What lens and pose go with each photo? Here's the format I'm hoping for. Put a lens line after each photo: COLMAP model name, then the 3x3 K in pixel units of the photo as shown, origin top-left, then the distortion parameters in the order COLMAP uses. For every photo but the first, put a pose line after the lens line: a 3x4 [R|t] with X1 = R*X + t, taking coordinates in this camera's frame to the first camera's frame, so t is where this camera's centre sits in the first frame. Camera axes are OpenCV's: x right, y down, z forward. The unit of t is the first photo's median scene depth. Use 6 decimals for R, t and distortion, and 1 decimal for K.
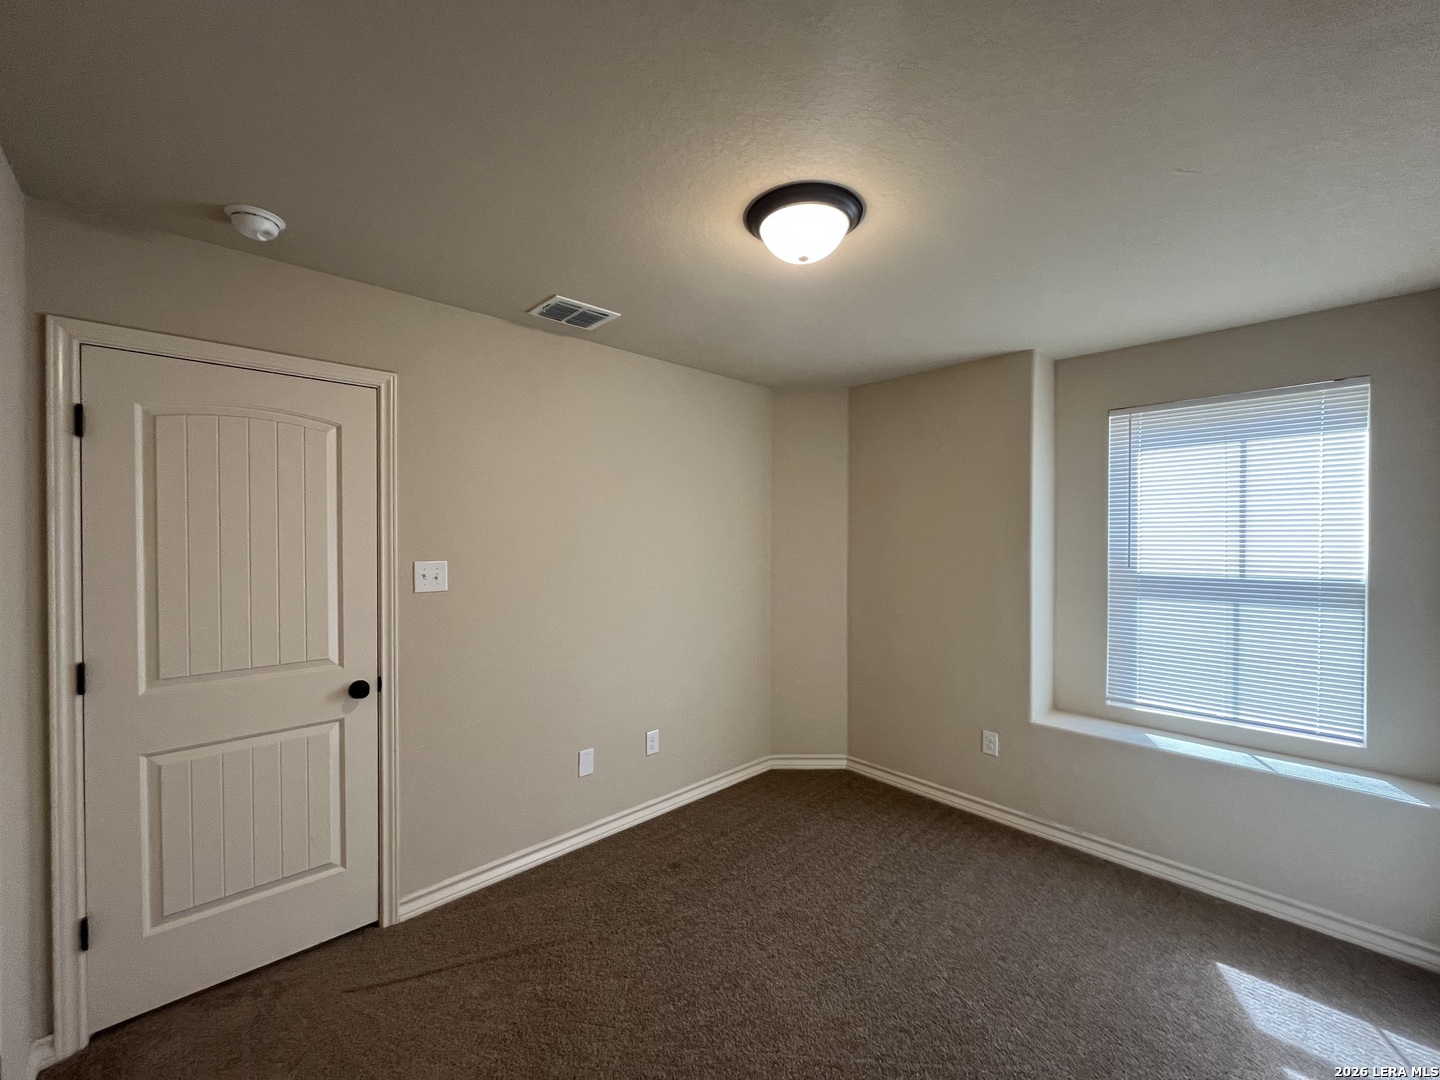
lens RADIAL K [[578.7, 0, 718.9], [0, 578.7, 538.2], [0, 0, 1]] dist [-0.000685, -0.000410]
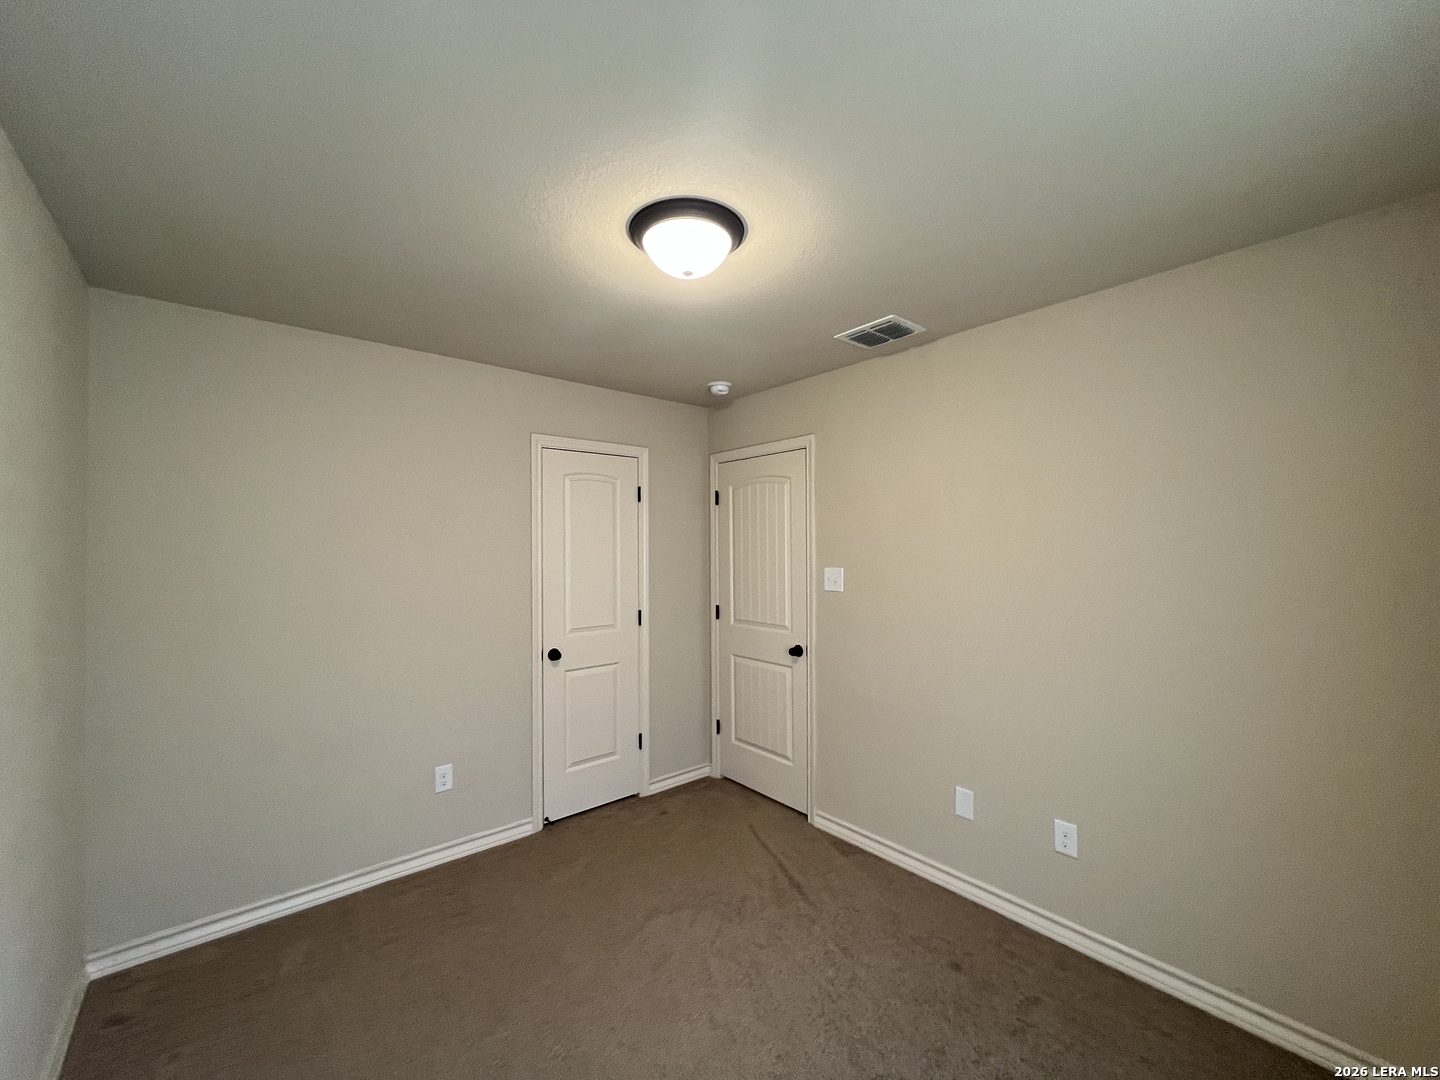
lens RADIAL K [[578.7, 0, 718.9], [0, 578.7, 538.2], [0, 0, 1]] dist [-0.000685, -0.000410]
pose [[-0.055692, -0.012649, -0.998368, 0.902436], [0.003236, 0.999912, -0.012849, -0.012968], [0.998443, -0.003947, -0.055646, 0.884916]]
